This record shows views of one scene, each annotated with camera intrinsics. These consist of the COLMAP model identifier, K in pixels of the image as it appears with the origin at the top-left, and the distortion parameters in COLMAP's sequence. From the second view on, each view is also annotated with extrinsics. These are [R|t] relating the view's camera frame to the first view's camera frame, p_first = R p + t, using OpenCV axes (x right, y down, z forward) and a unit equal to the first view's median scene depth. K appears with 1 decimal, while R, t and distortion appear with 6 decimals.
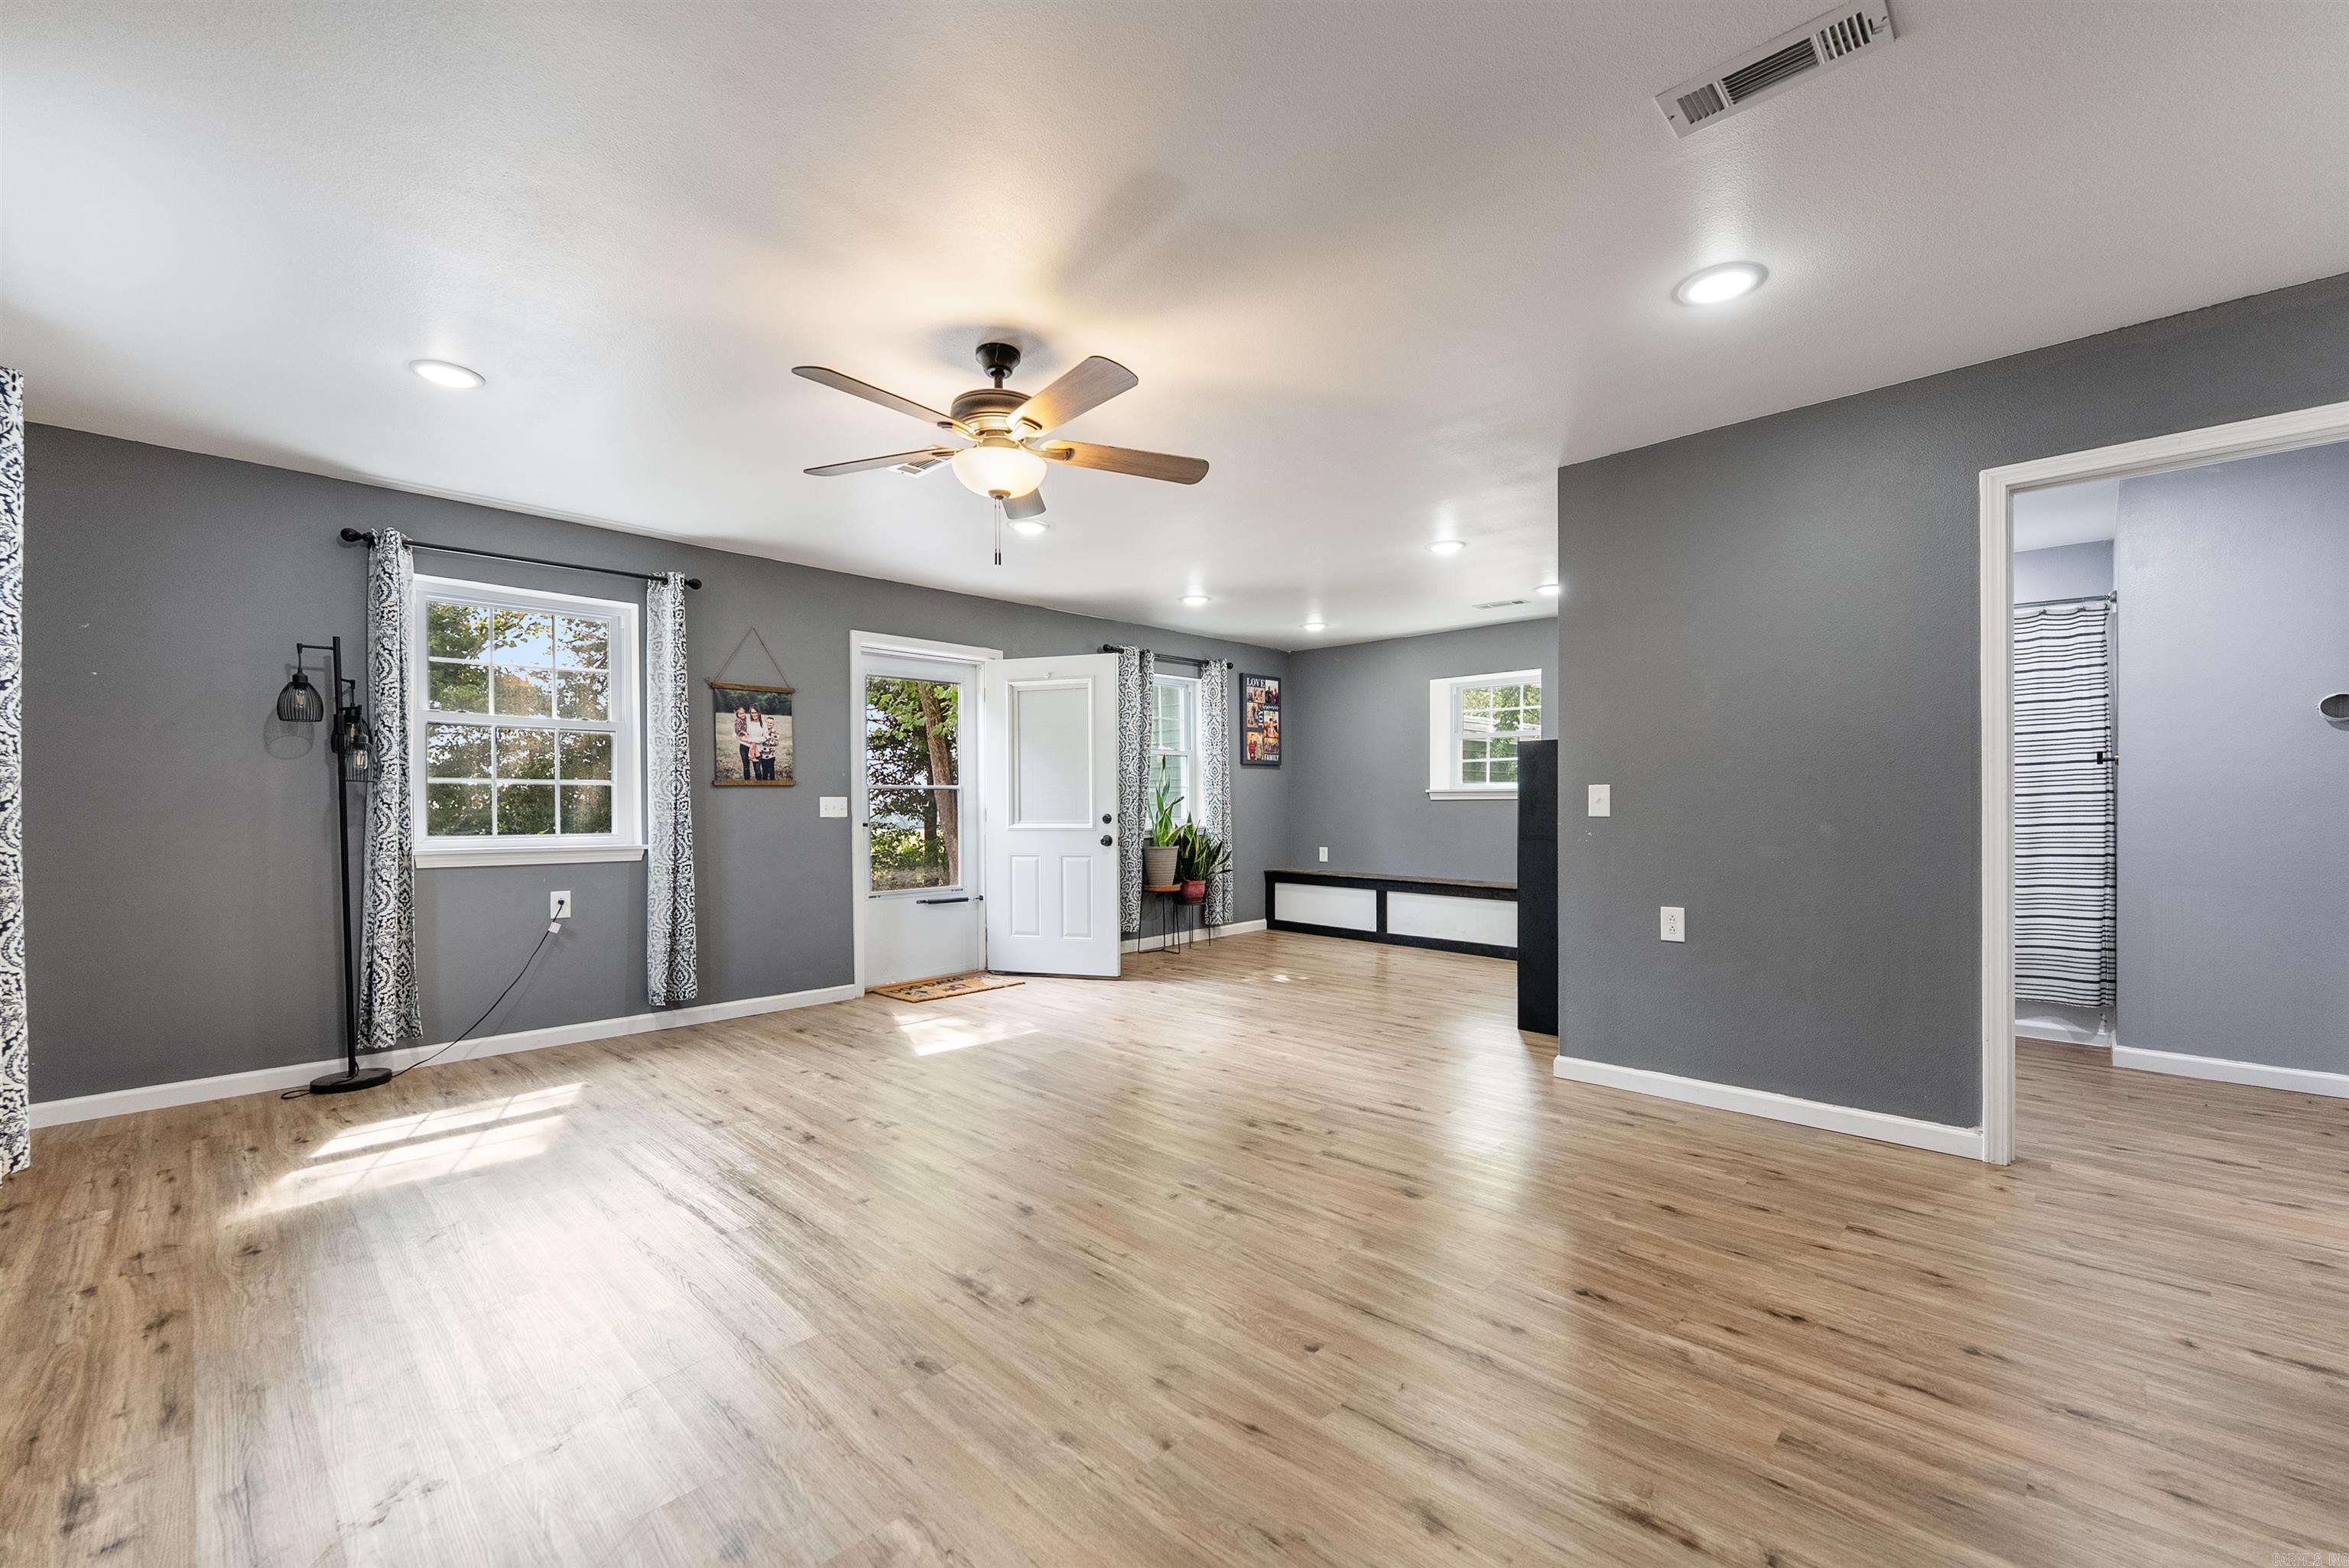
lens RADIAL K [[949.8, 0, 1171.2], [0, 949.8, 779.0], [0, 0, 1]] dist [0.003134, 0.000098]
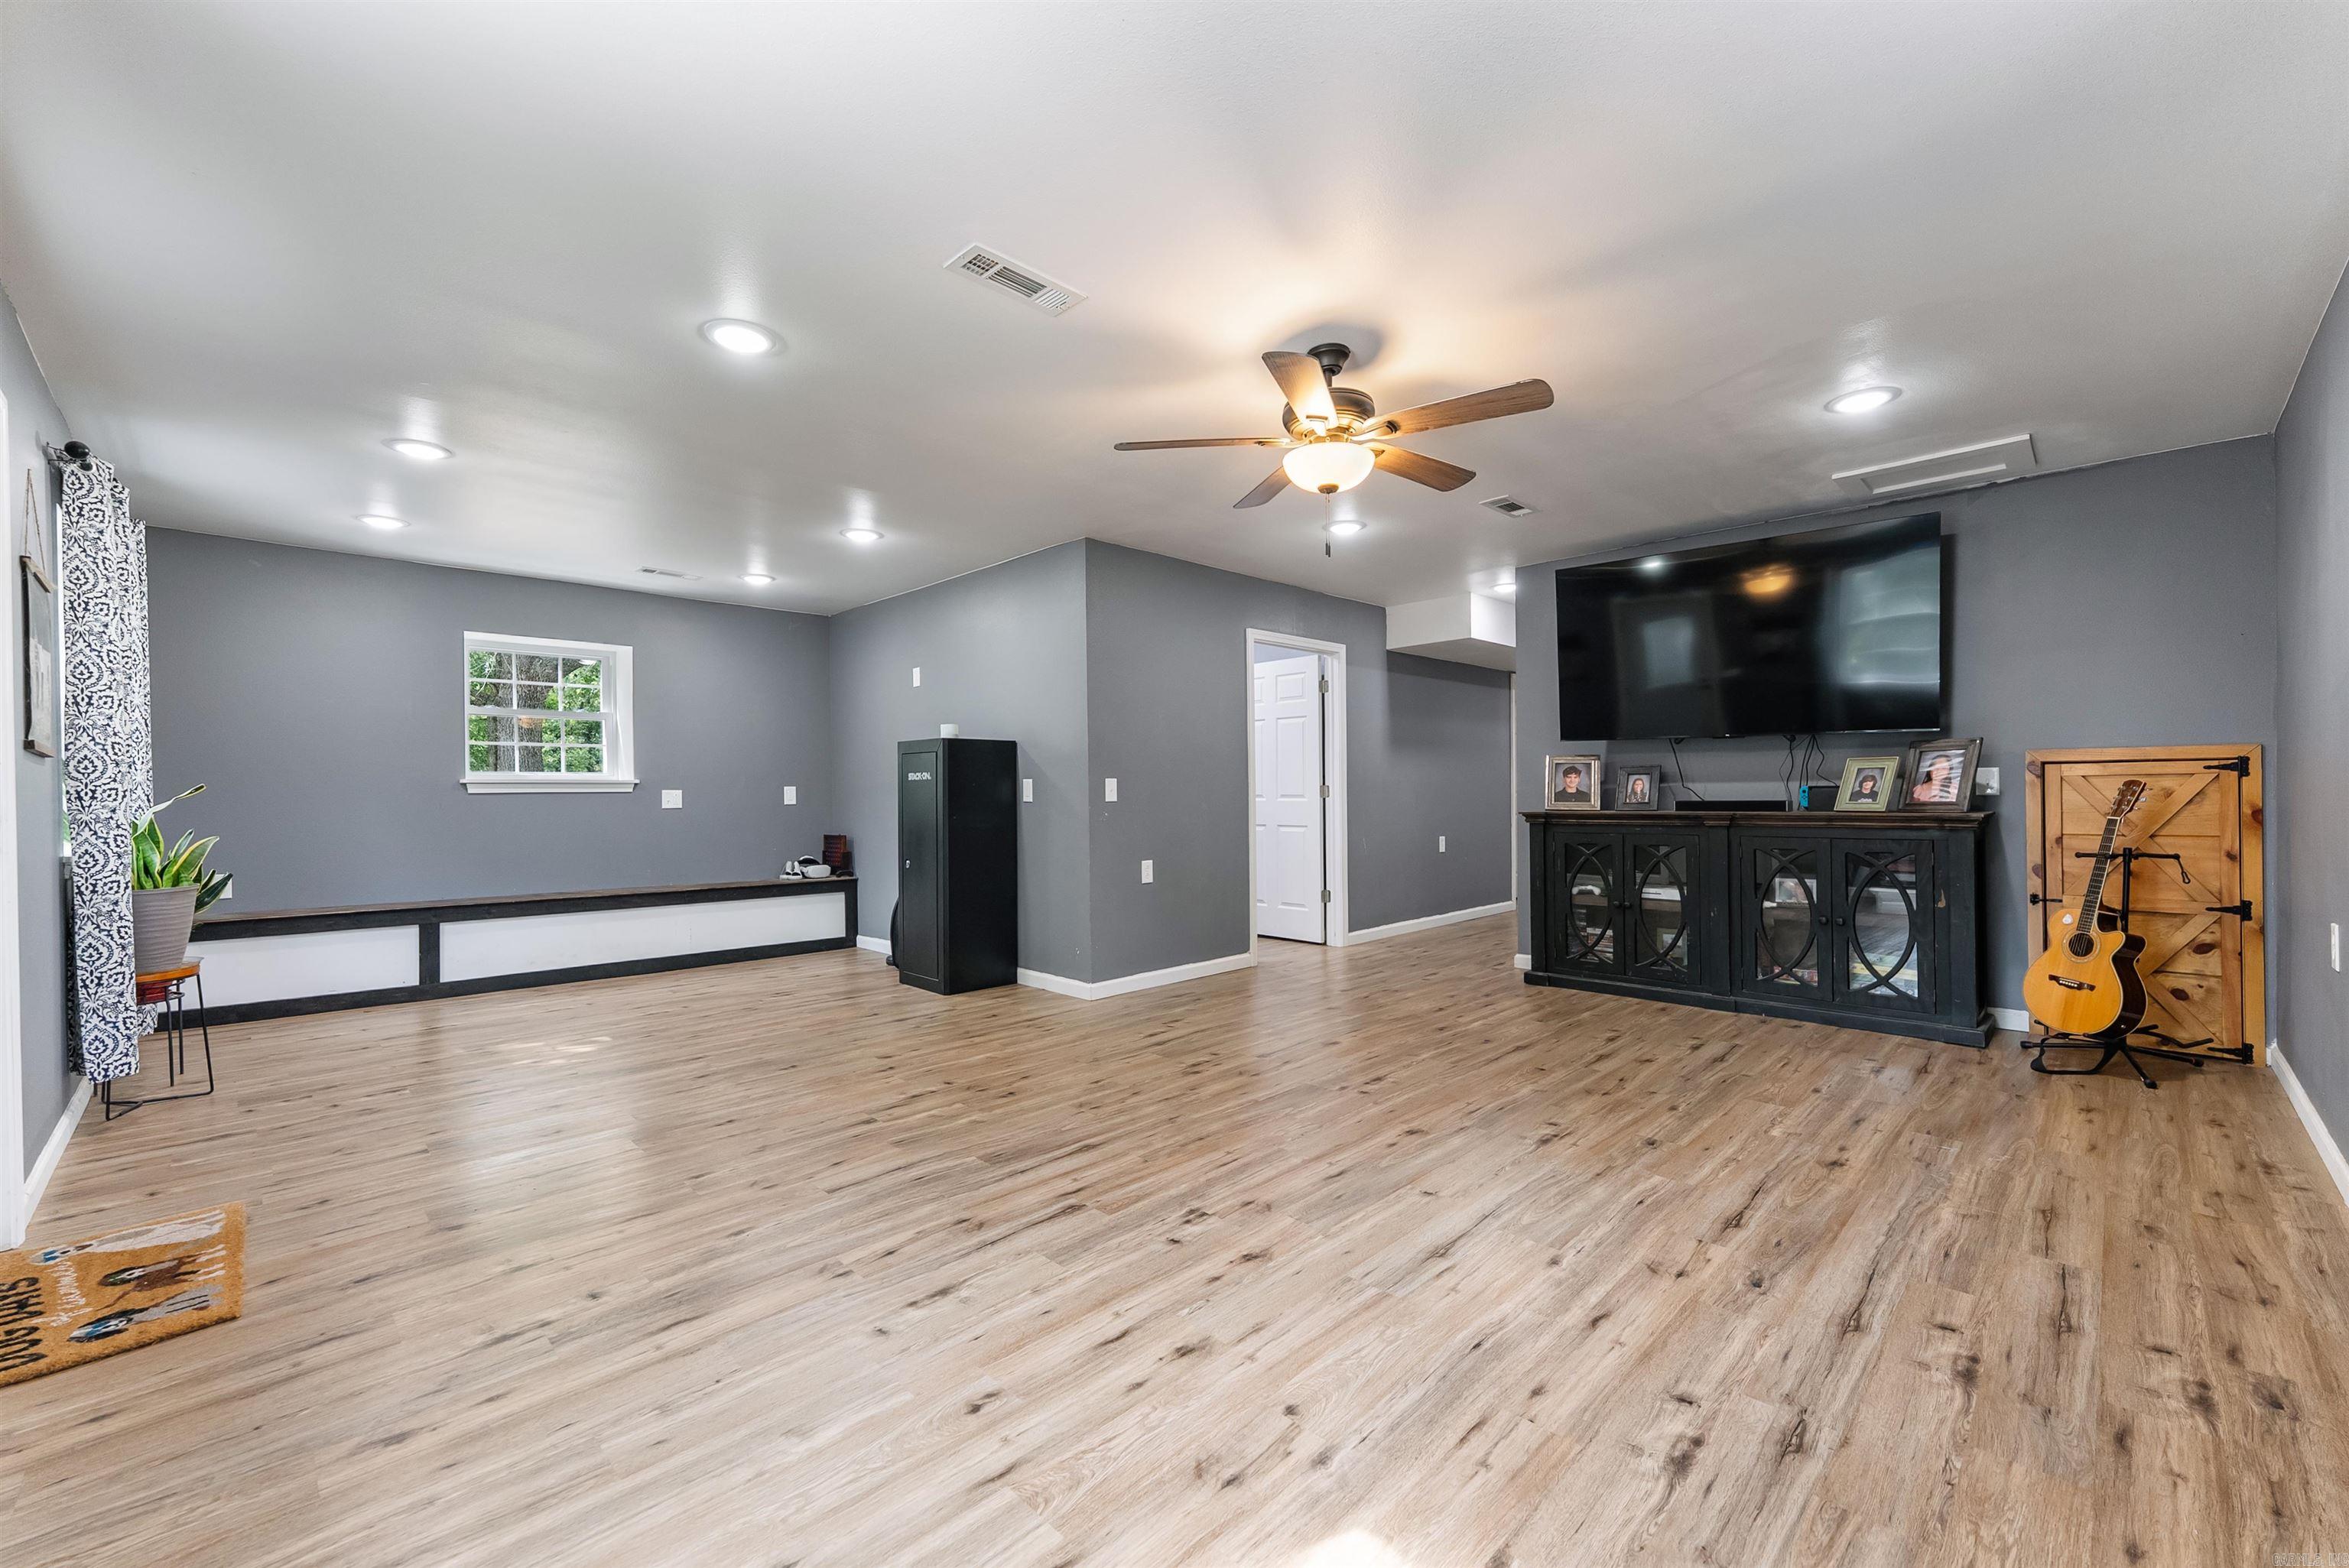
lens RADIAL K [[949.8, 0, 1170.9], [0, 949.8, 799.7], [0, 0, 1]] dist [0.003134, 0.000098]
pose [[0.013281, -0.002864, 0.999908, -1.023952], [-0.018400, 0.999826, 0.003108, 0.032465], [-0.999742, -0.018440, 0.013226, 0.991144]]
